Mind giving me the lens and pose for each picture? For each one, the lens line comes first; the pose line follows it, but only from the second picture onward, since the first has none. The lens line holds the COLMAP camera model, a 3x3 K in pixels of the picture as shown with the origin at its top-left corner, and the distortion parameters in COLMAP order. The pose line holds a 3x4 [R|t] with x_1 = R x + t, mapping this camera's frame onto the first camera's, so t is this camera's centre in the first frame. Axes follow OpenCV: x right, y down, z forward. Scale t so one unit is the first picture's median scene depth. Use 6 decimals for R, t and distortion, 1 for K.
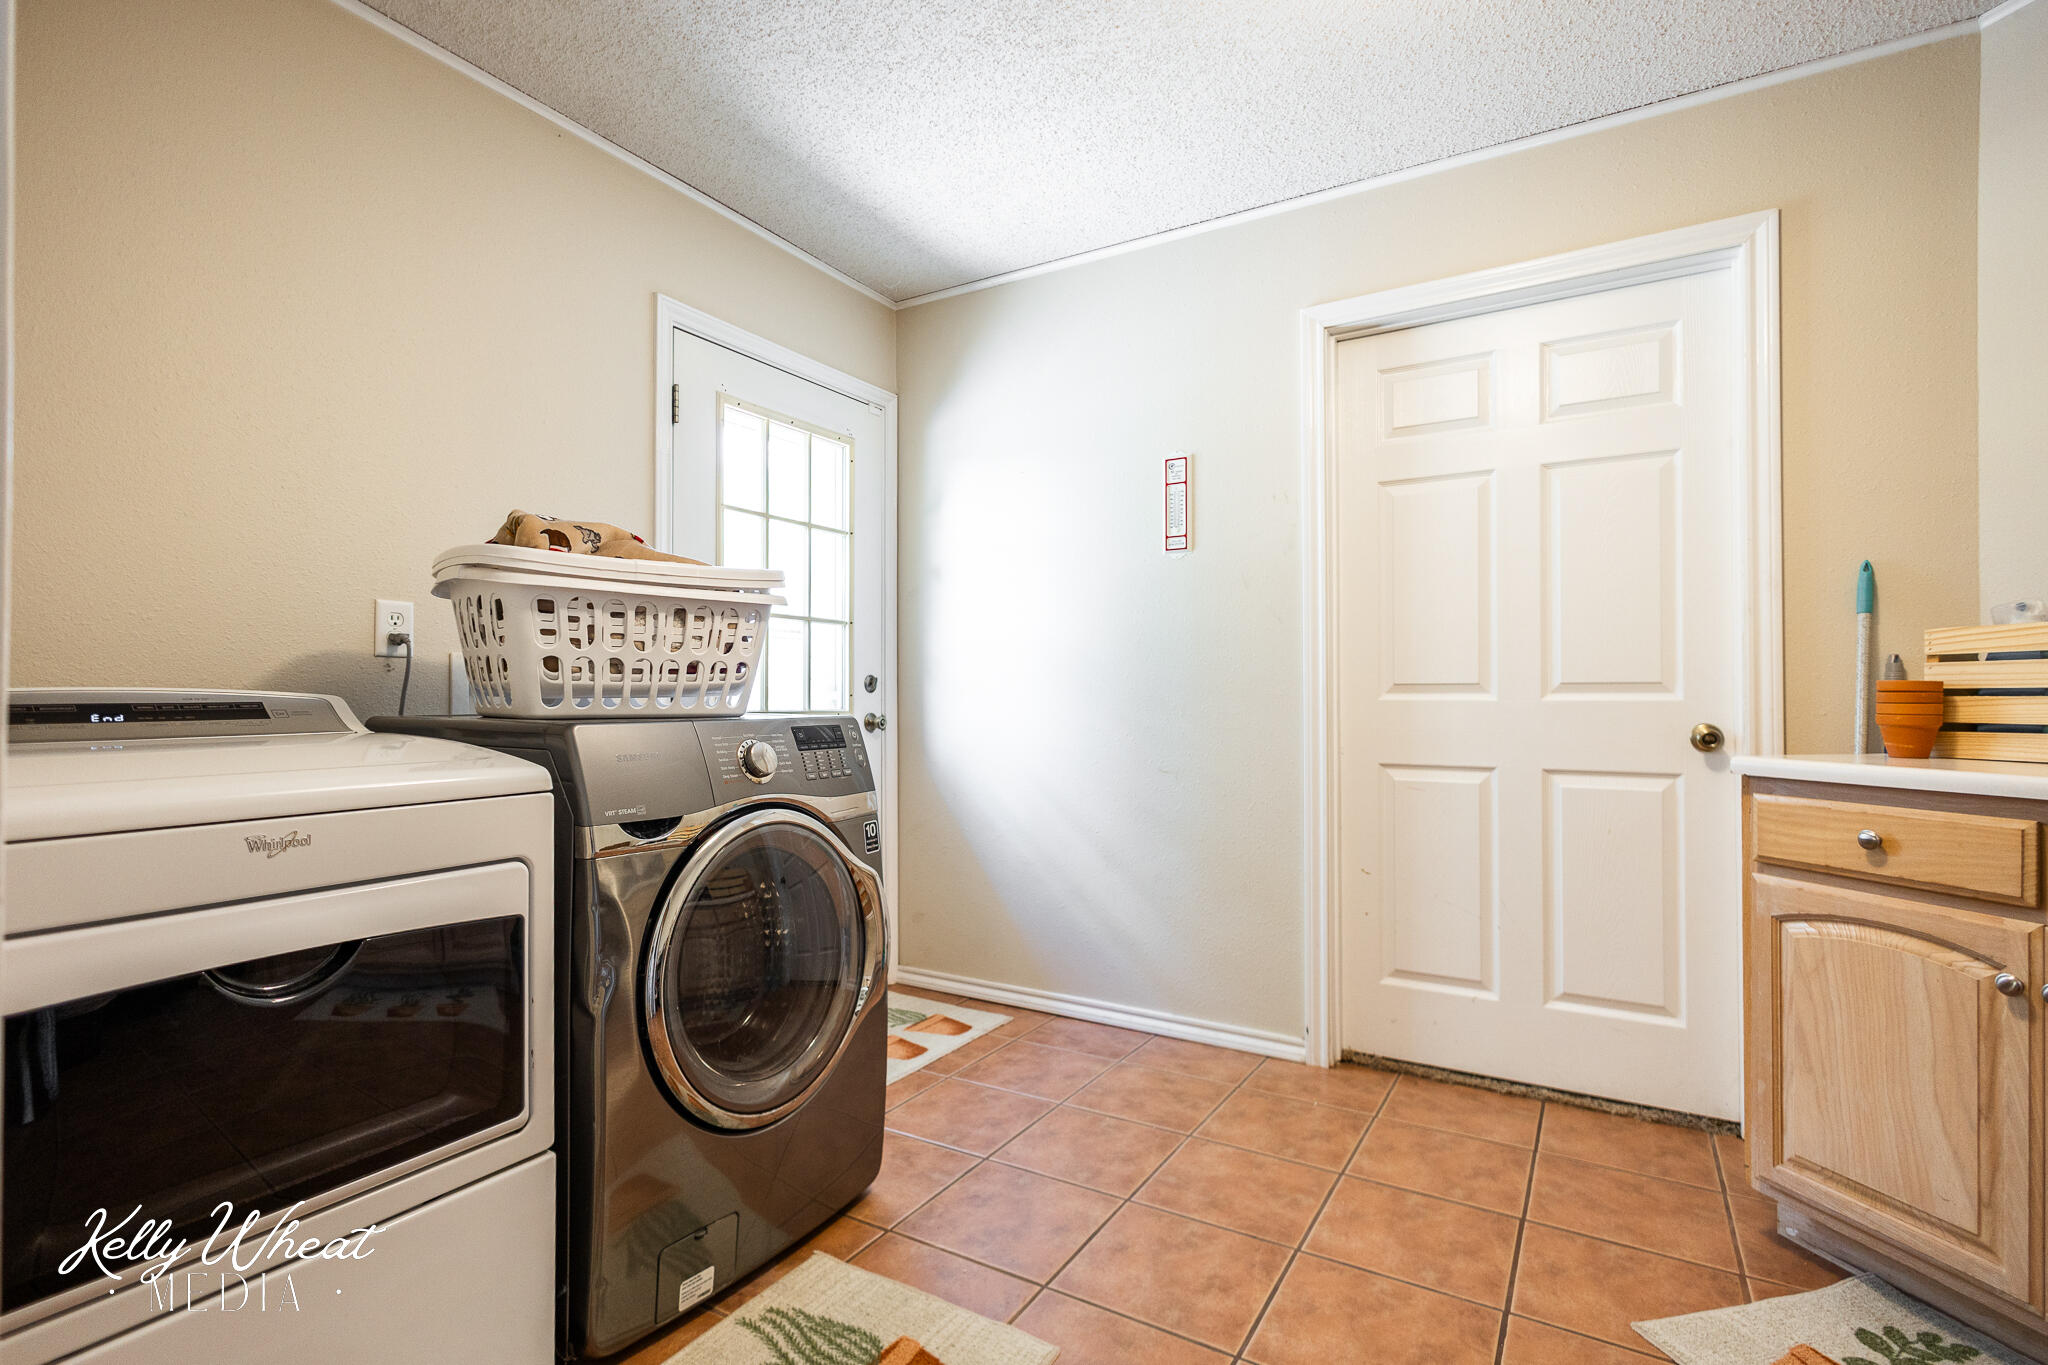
lens RADIAL K [[946.9, 0, 1010.2], [0, 946.9, 691.5], [0, 0, 1]] dist [0.010008, -0.004908]
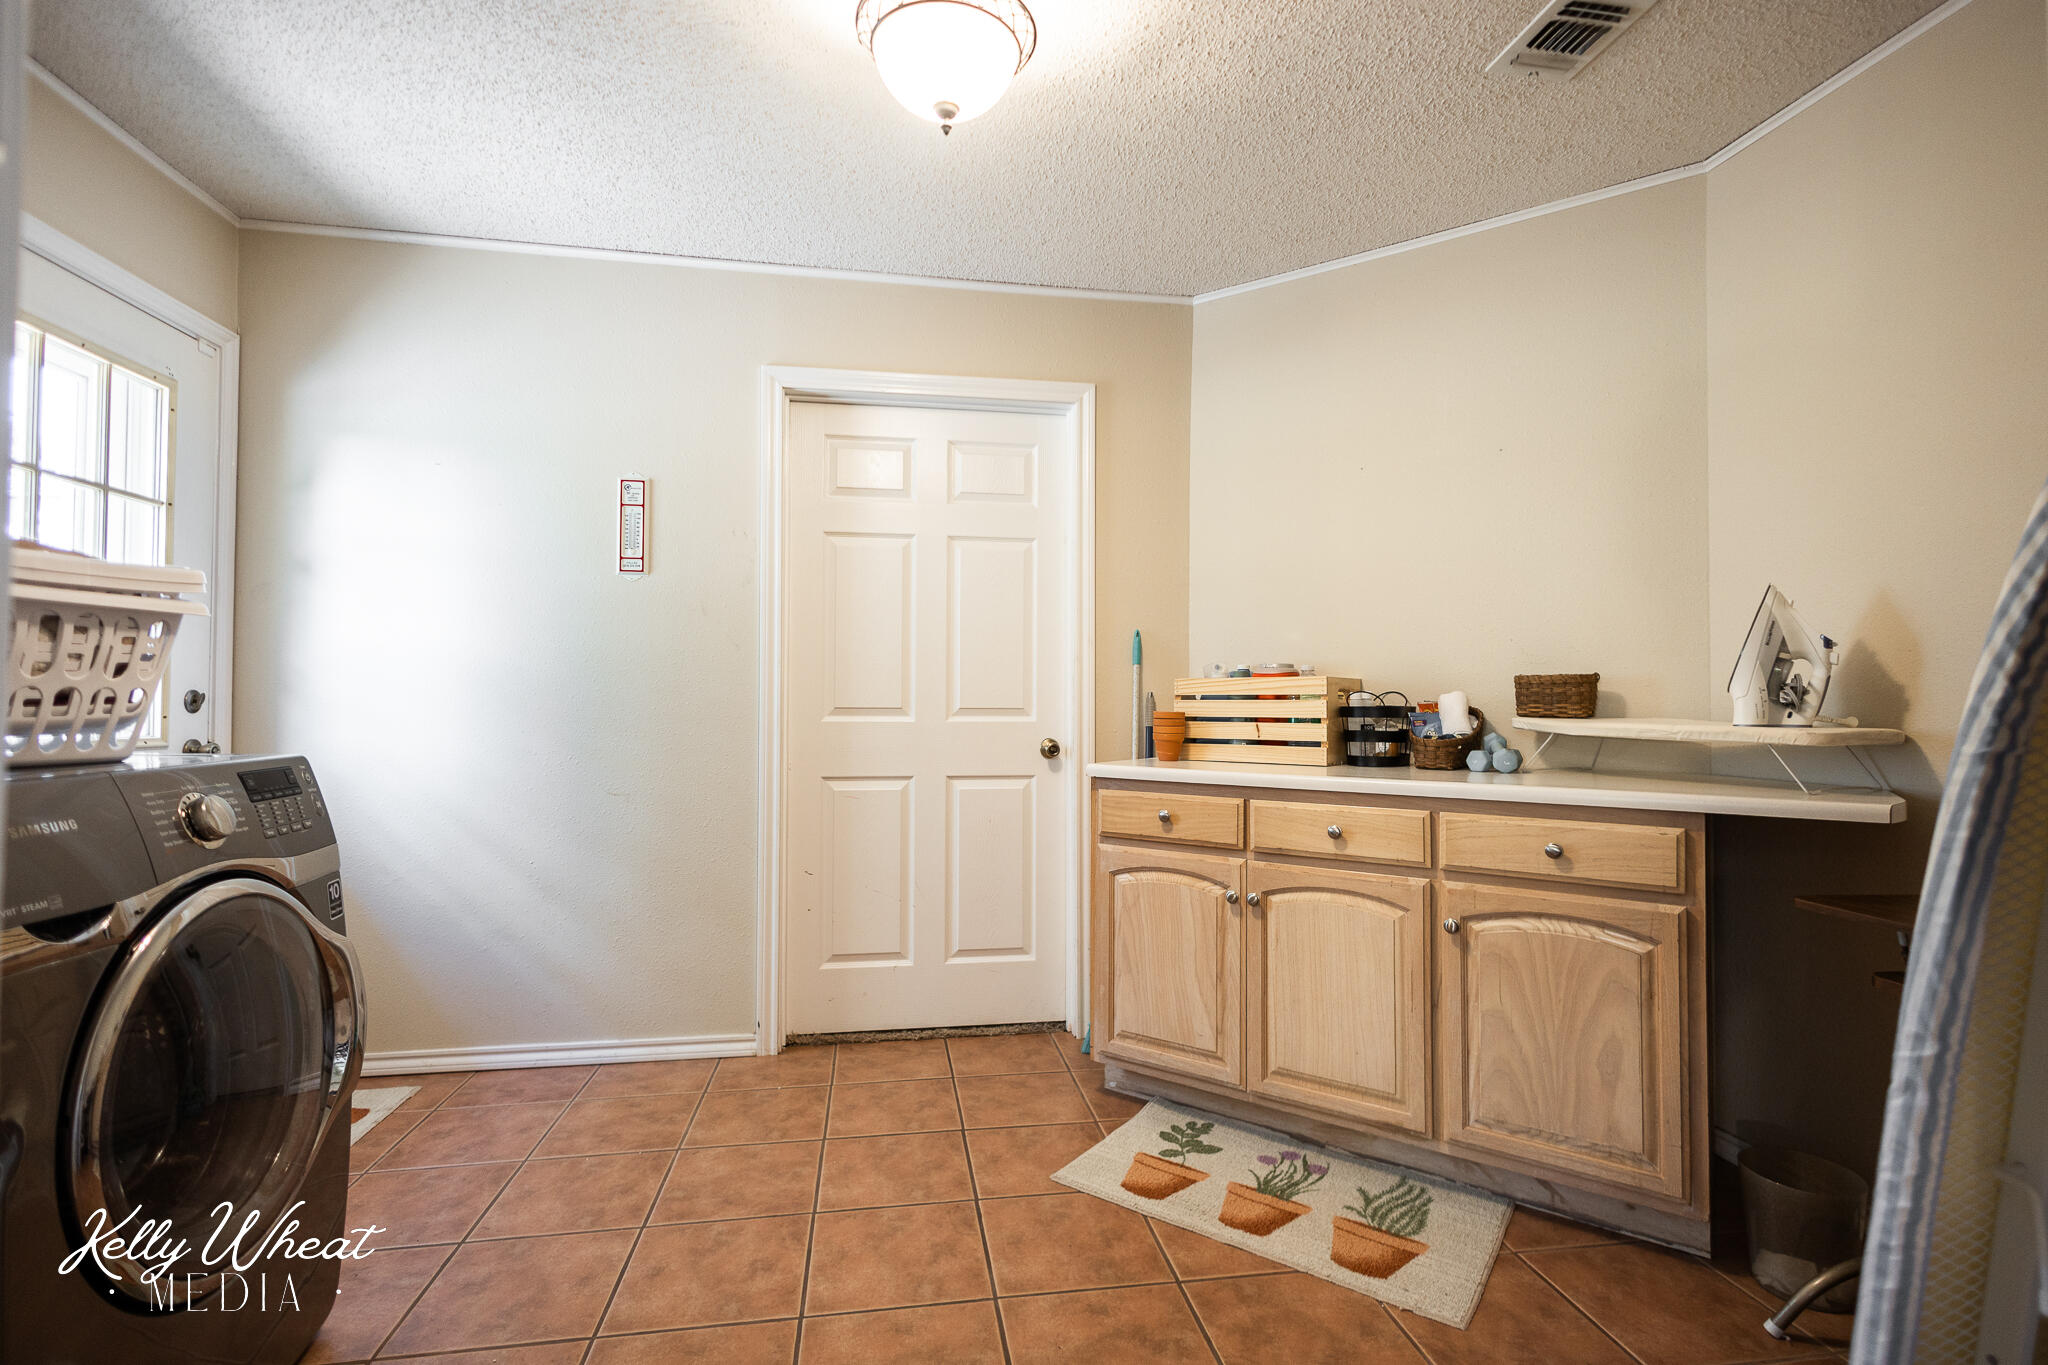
lens RADIAL K [[946.9, 0, 984.2], [0, 946.9, 686.6], [0, 0, 1]] dist [0.010008, -0.004908]
pose [[0.769849, 0.012042, 0.638112, -0.226440], [-0.007883, 0.999925, -0.009359, -0.028048], [-0.638177, 0.002175, 0.769886, -0.006774]]
